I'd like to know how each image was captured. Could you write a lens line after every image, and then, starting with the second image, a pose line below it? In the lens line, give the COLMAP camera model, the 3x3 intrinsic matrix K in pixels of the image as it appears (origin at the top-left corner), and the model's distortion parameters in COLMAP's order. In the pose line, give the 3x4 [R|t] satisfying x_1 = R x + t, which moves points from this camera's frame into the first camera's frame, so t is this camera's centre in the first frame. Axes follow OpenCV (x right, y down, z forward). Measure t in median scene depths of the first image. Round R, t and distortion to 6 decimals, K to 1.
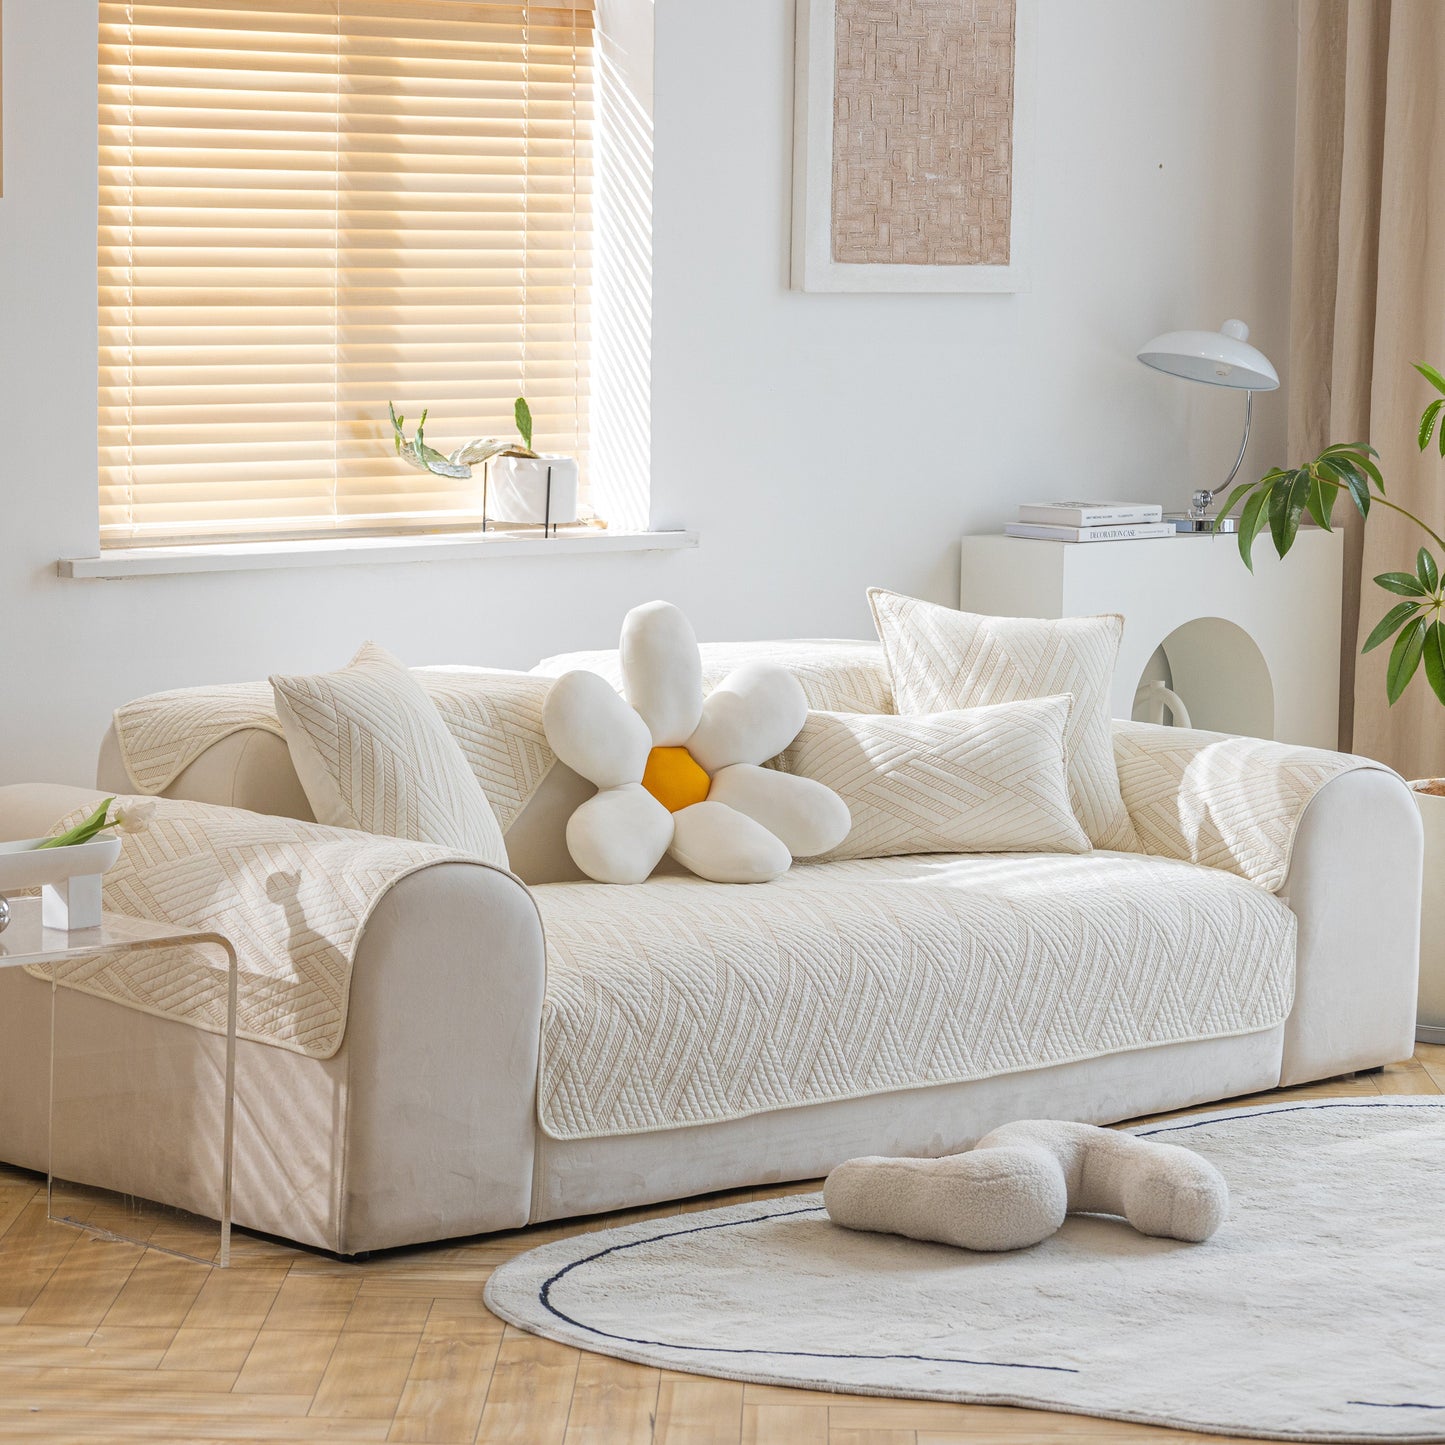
lens RADIAL K [[4642.4, 0, 755.8], [0, 4642.4, 724.2], [0, 0, 1]] dist [0.133876, -0.465941]
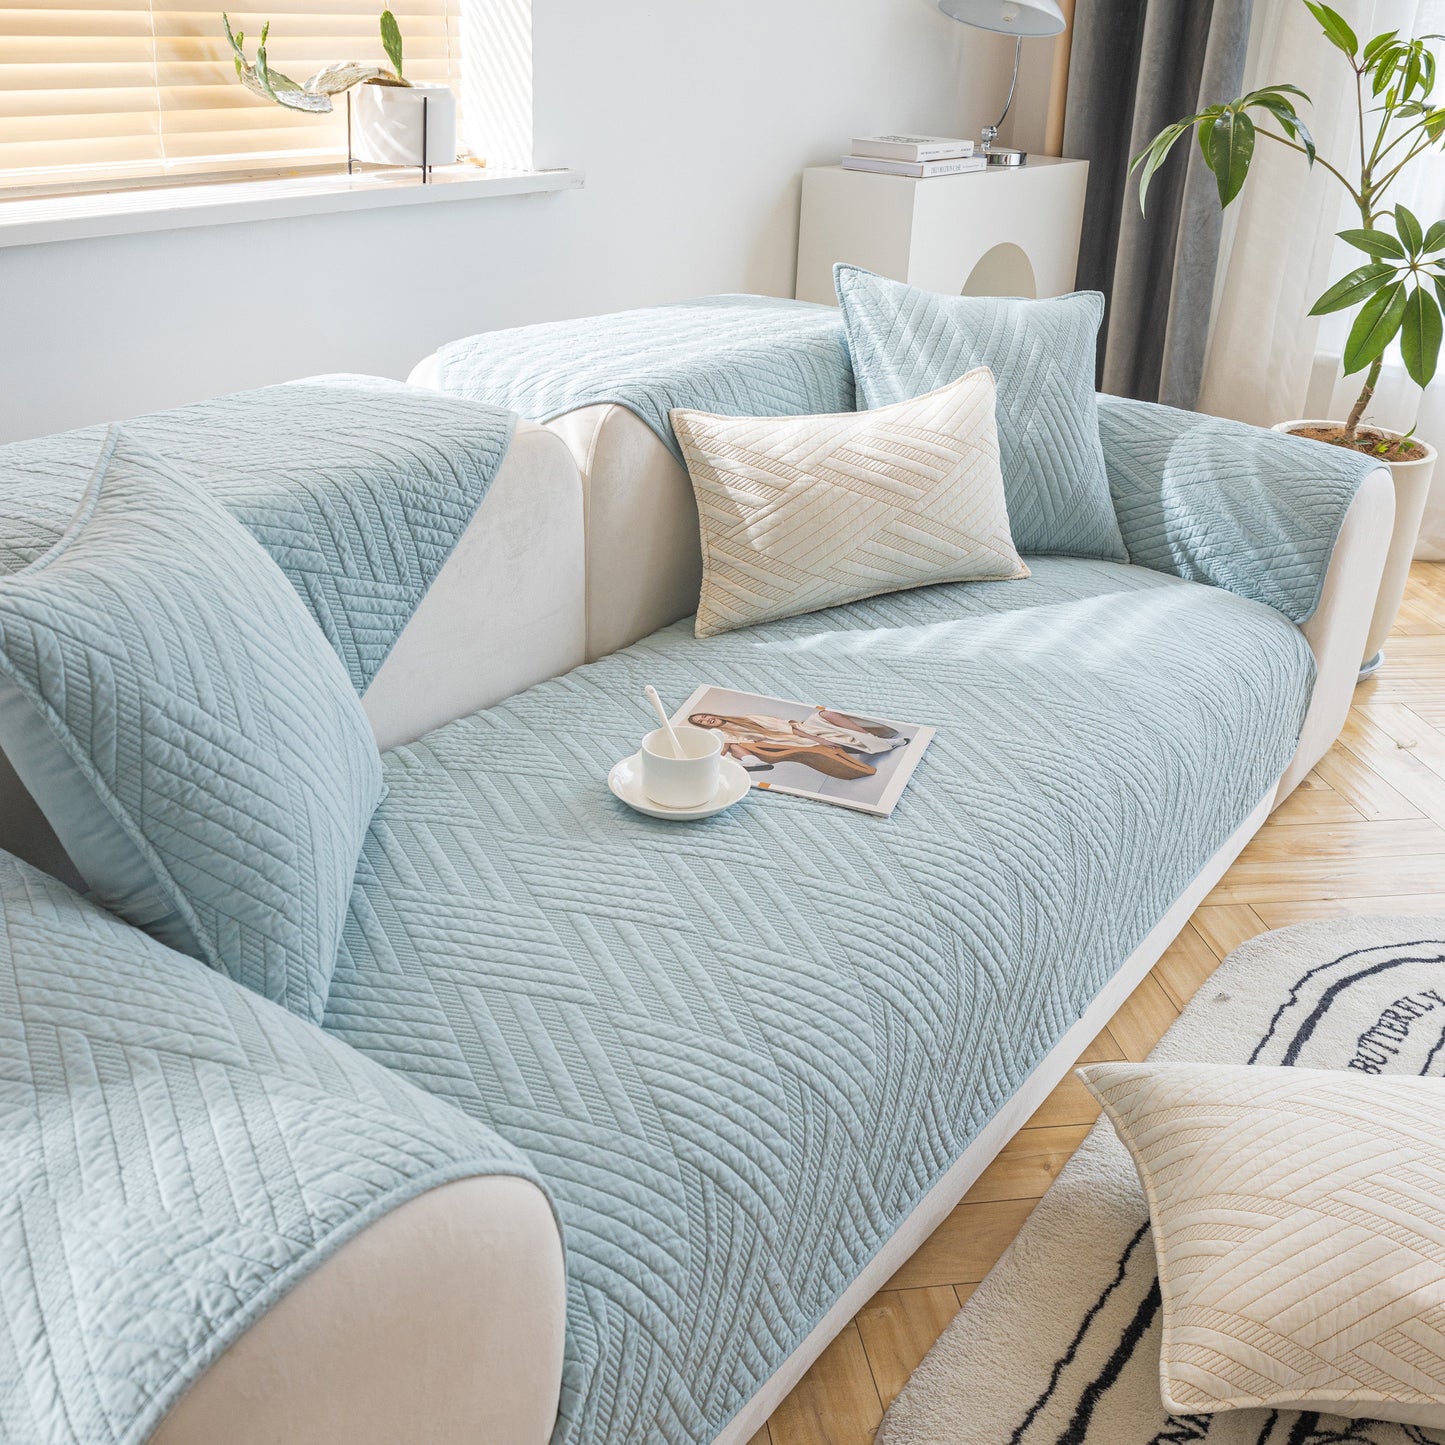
lens RADIAL K [[1542.7, 0, 723.4], [0, 1542.7, 602.6], [0, 0, 1]] dist [-0.026614, -0.002216]
pose [[0.984626, -0.039529, 0.170146, -0.042789], [-0.006448, 0.965169, 0.261549, -0.040559], [-0.174559, -0.258625, 0.950075, 0.709273]]
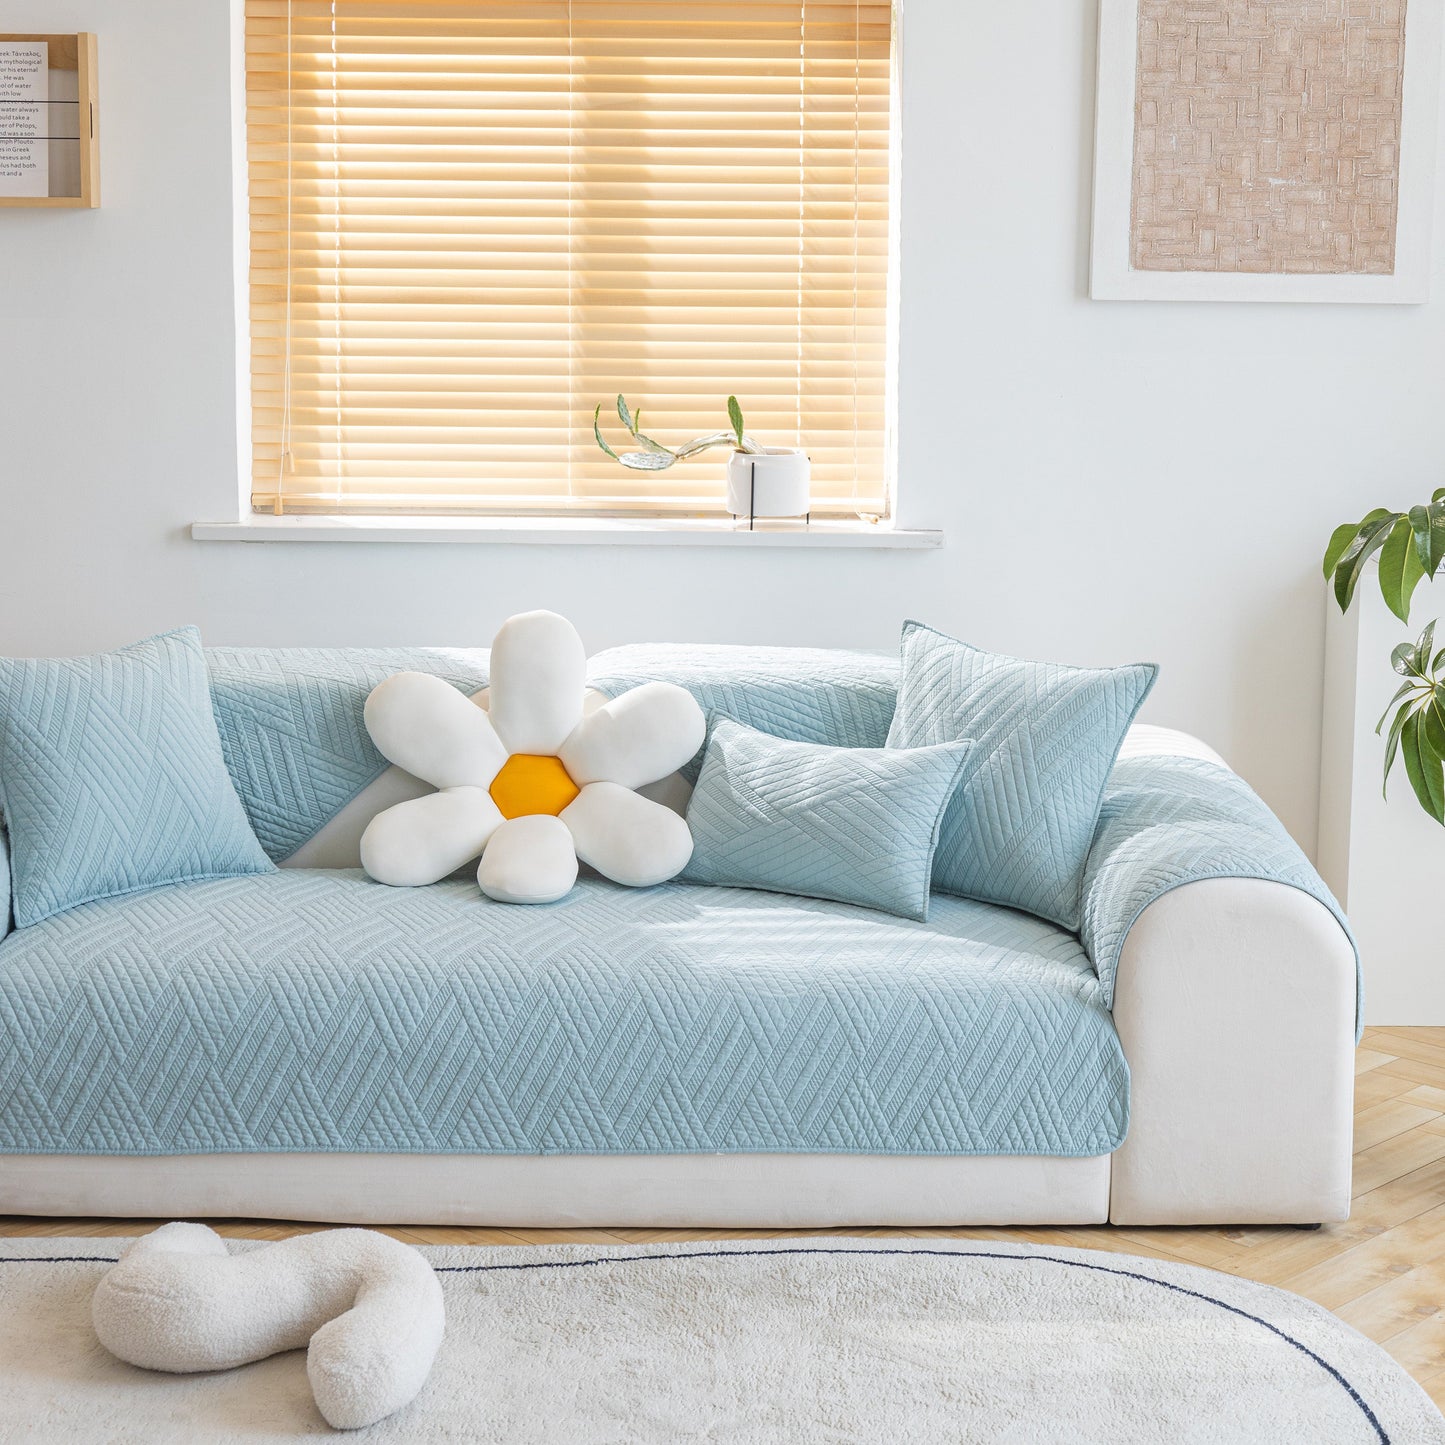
lens RADIAL K [[2850.5, 0, 730.0], [0, 2850.5, 598.9], [0, 0, 1]] dist [0.033177, -0.016889]
pose [[0.725058, 0.090871, -0.682666, 0.399521], [-0.075432, 0.995771, 0.052432, -0.059070], [0.684544, 0.013479, 0.728847, 0.536909]]
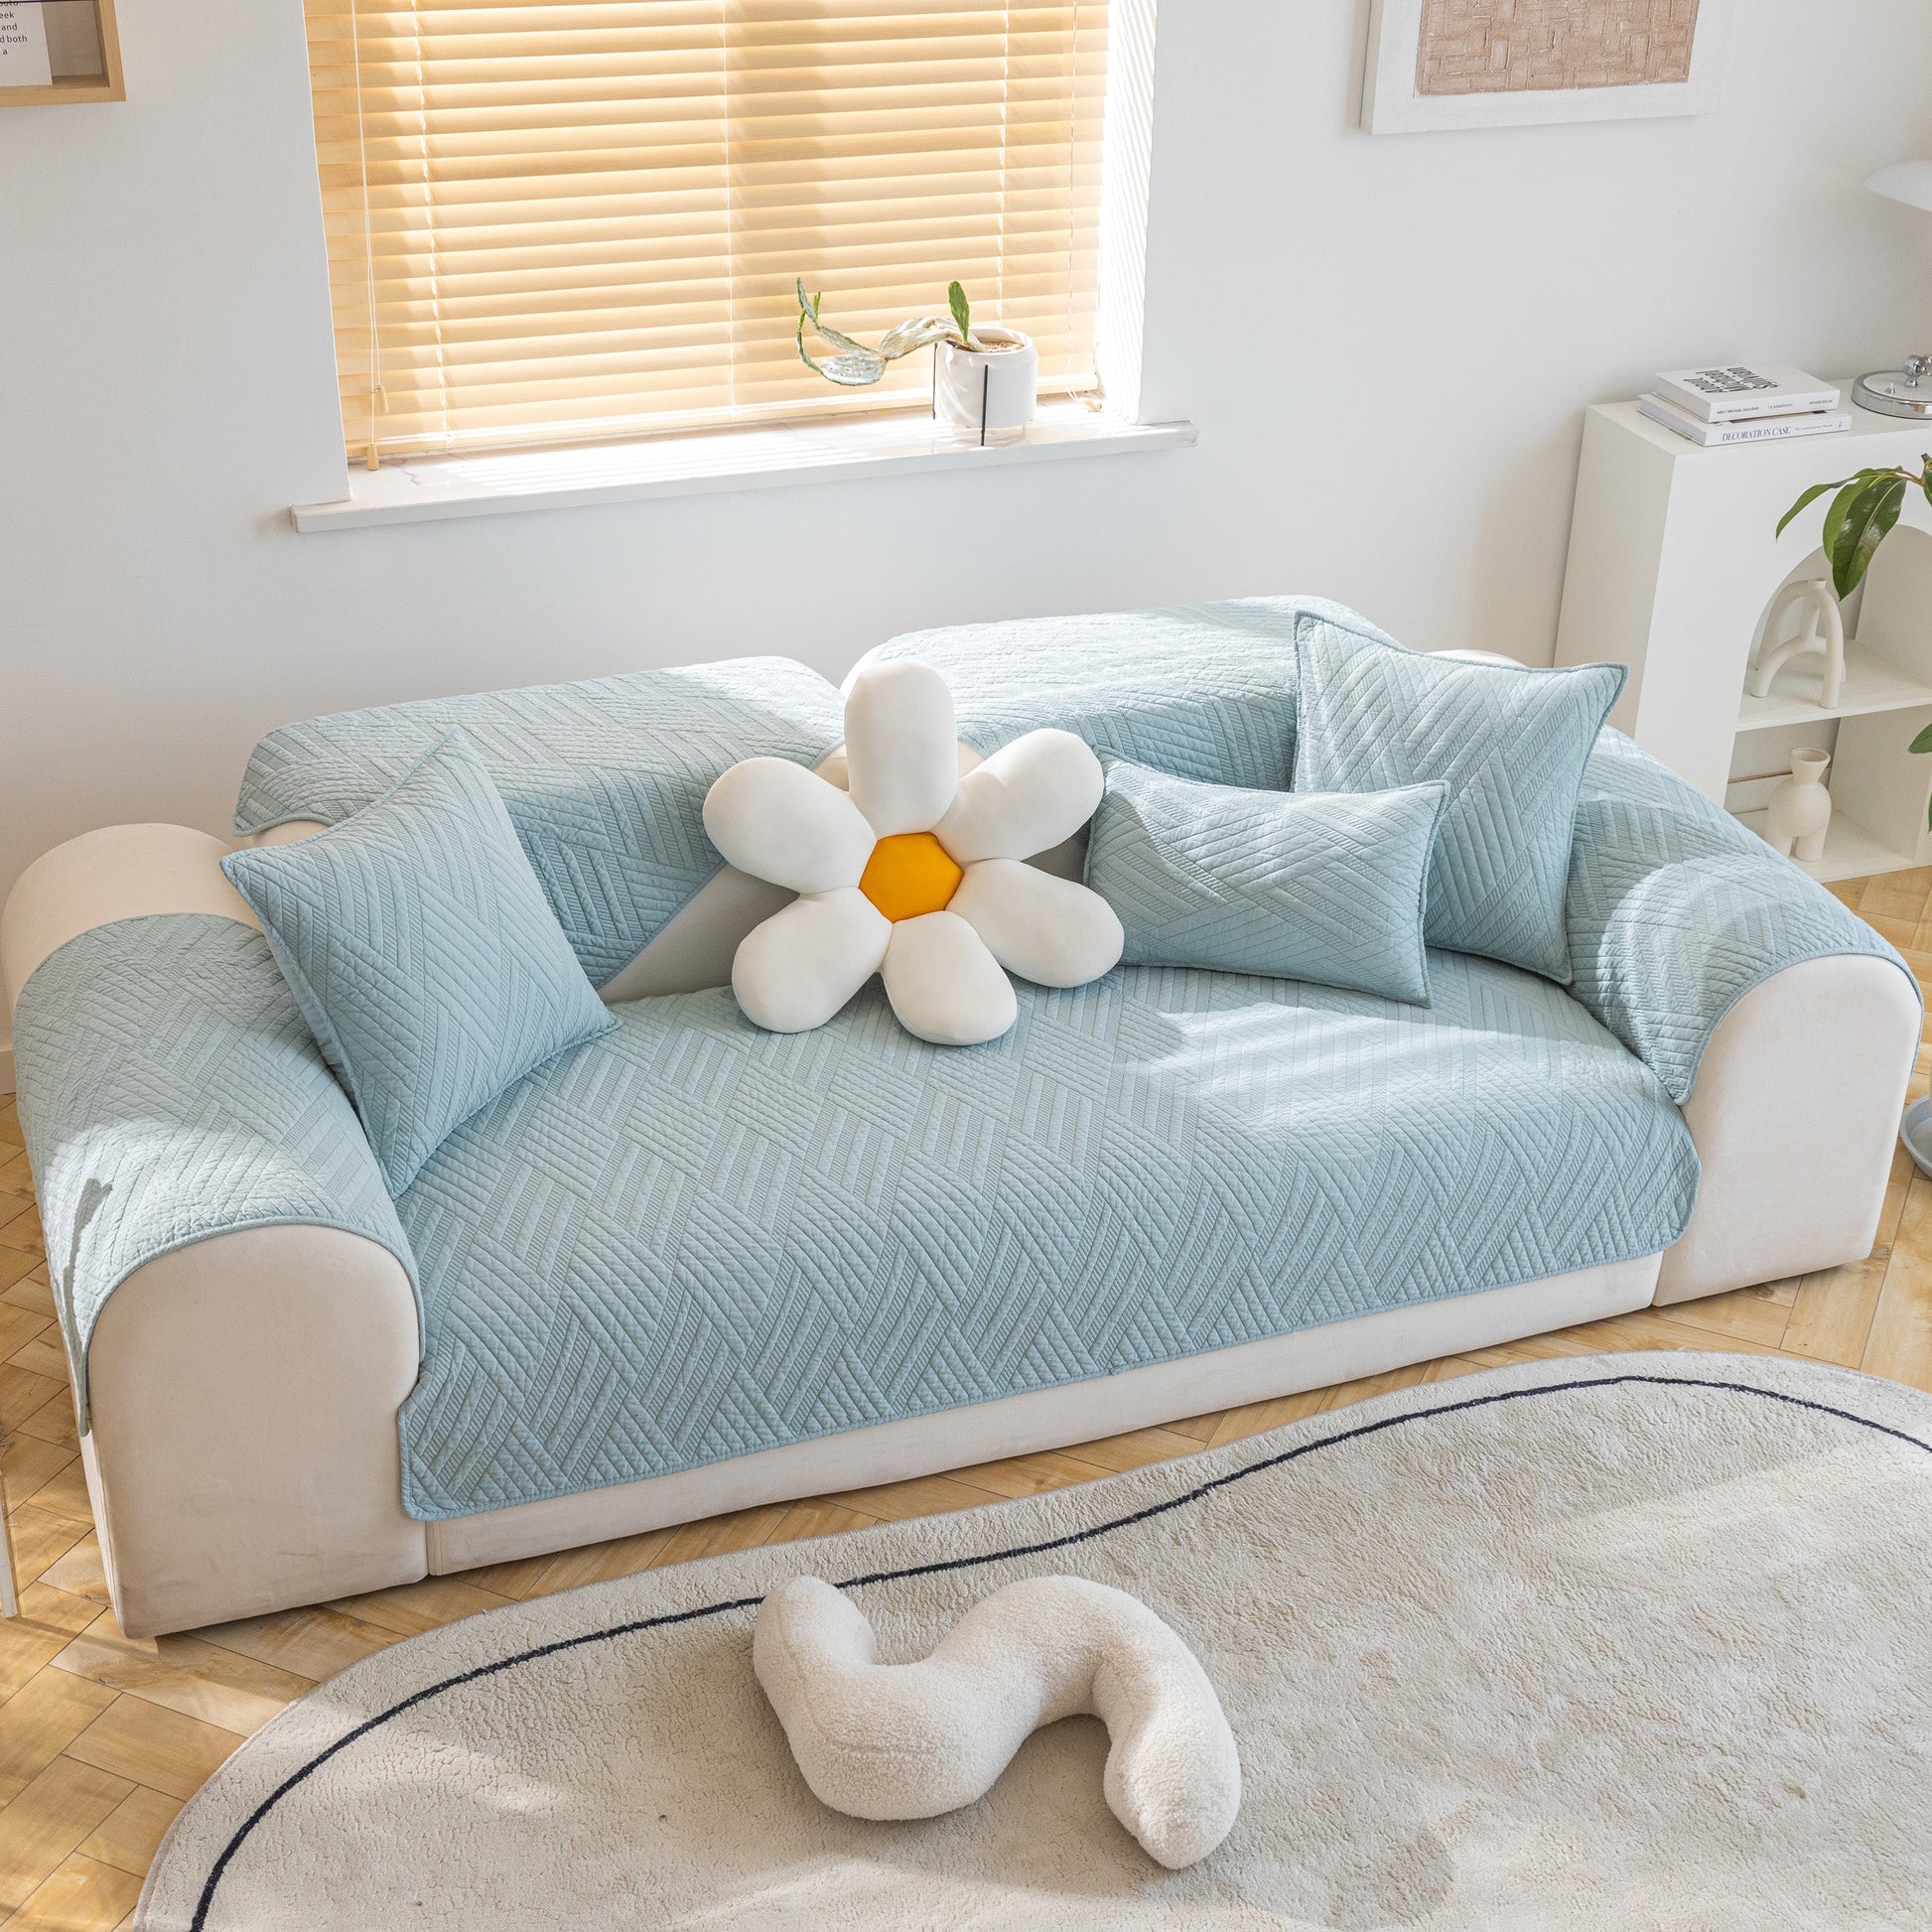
lens RADIAL K [[2832.1, 0, 1002.5], [0, 2832.1, 952.5], [0, 0, 1]] dist [0.040374, 0.003439]
pose [[0.921669, 0.190558, -0.337954, 0.157244], [-0.054097, 0.925680, 0.374420, -0.153118], [0.384186, -0.326809, 0.863479, 0.524967]]
